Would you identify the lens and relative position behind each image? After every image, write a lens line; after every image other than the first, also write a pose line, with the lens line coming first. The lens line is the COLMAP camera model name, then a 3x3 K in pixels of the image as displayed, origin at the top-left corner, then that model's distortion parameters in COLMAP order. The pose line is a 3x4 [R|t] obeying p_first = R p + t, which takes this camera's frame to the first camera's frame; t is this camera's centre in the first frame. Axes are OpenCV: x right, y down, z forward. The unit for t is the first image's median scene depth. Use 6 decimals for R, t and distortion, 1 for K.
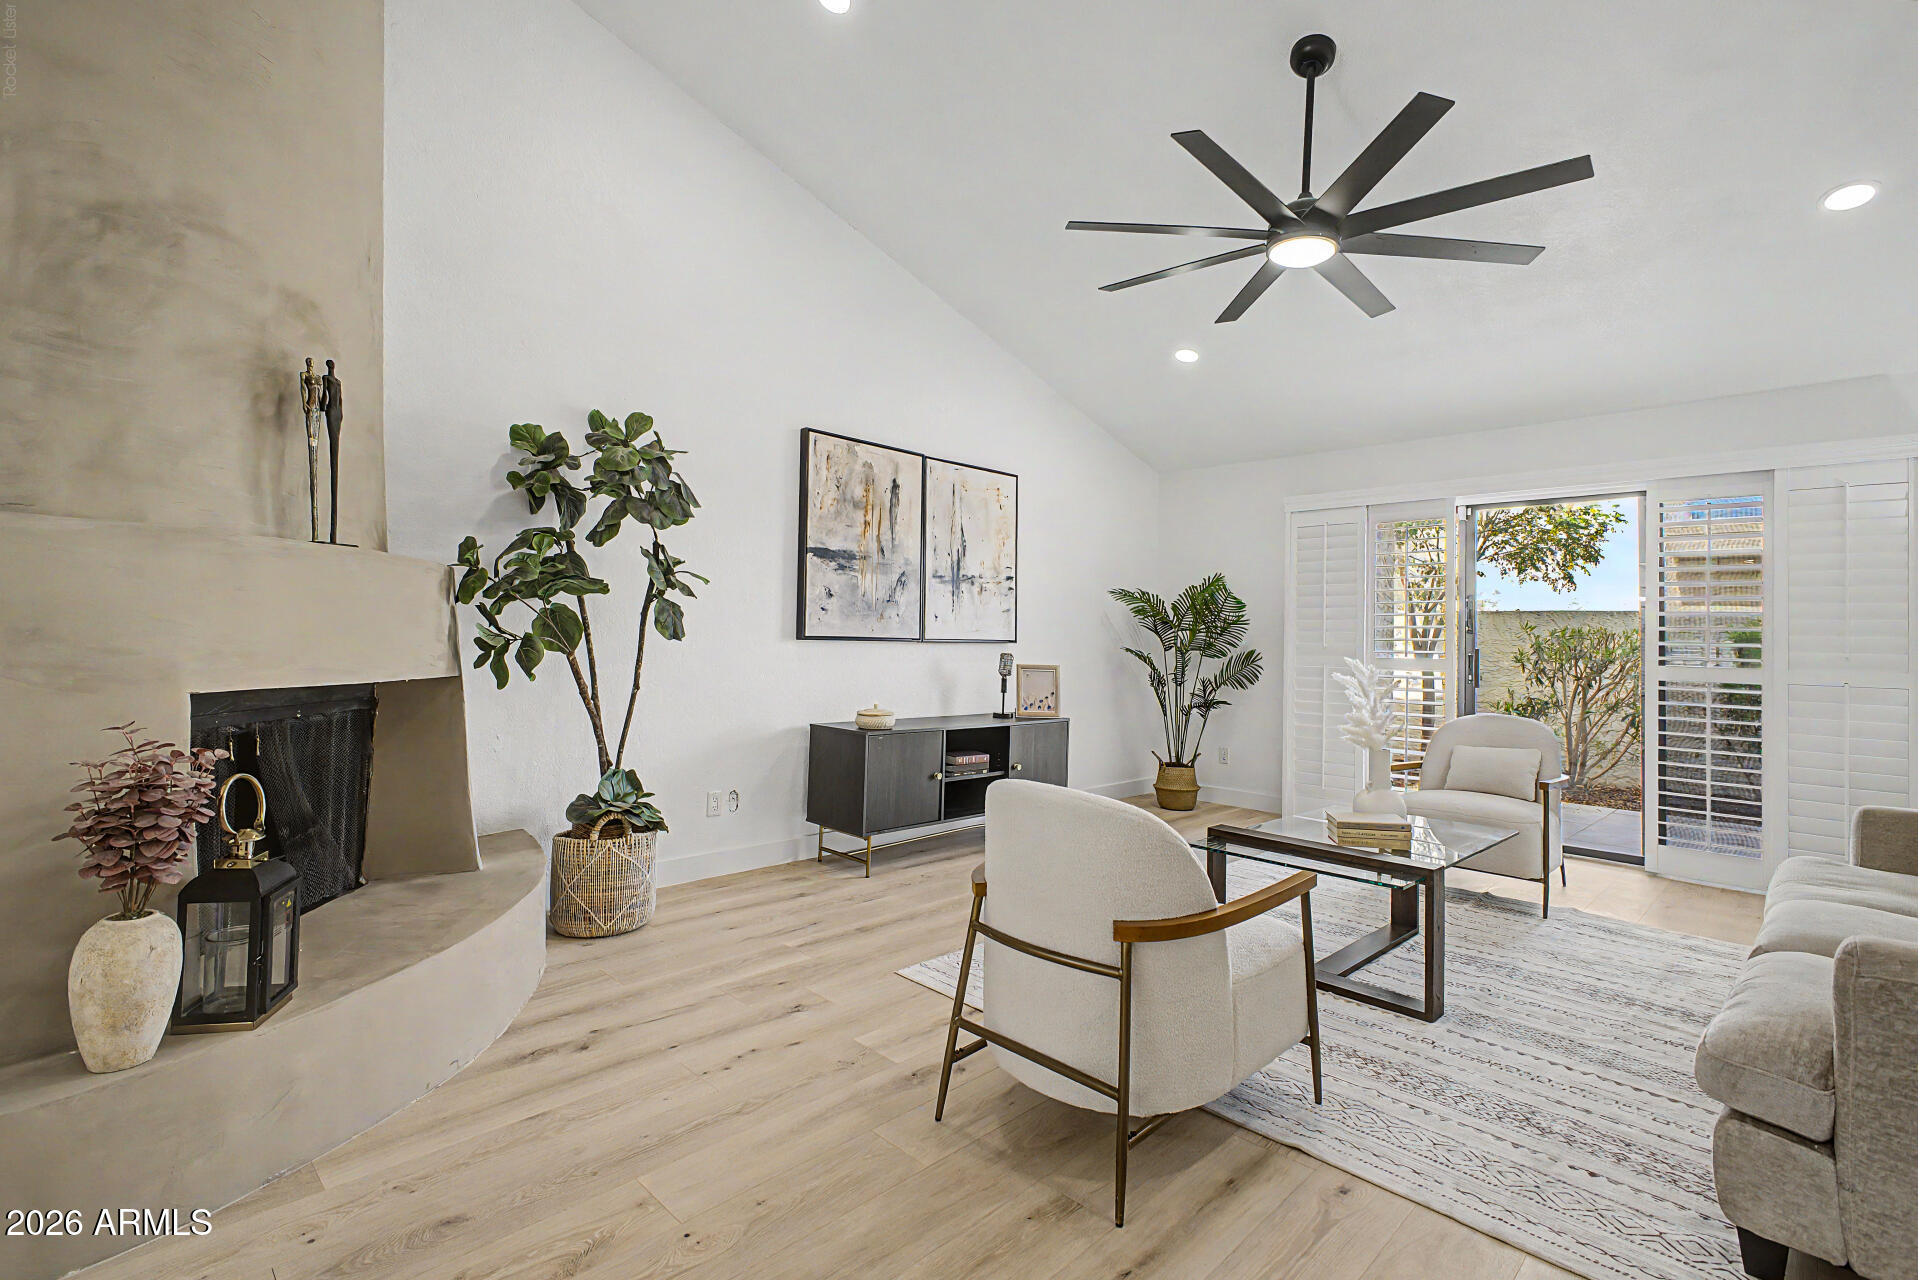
lens RADIAL K [[915.1, 0, 957.6], [0, 915.1, 635.0], [0, 0, 1]] dist [-0.001537, -0.000353]
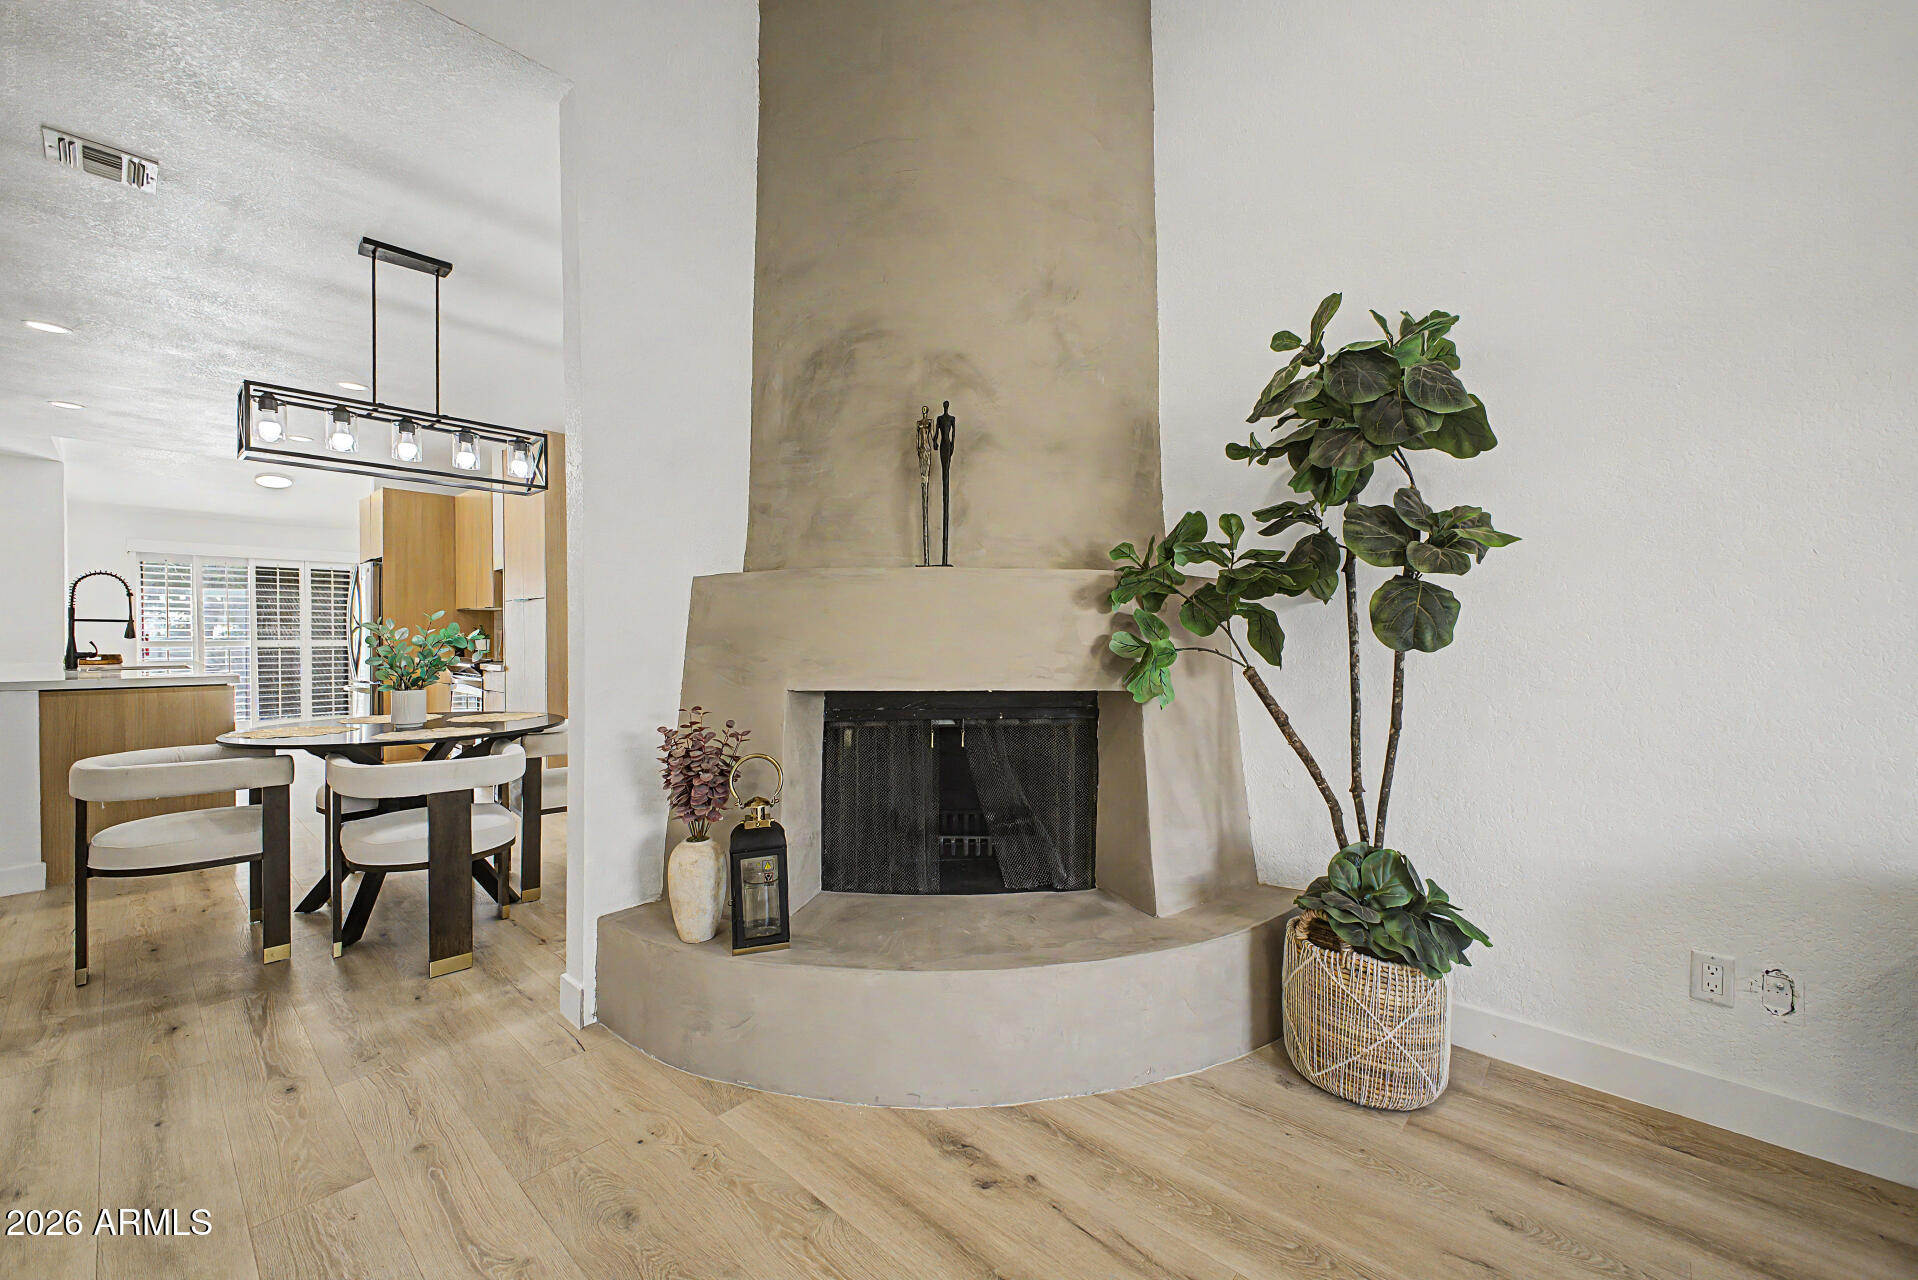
lens RADIAL K [[754.9, 0, 957.4], [0, 754.9, 643.0], [0, 0, 1]] dist [0.004603, -0.000022]
pose [[0.030555, -0.010694, -0.999476, 0.232669], [0.006993, 0.999921, -0.010485, 0.005434], [0.999509, -0.006669, 0.030627, 0.986634]]
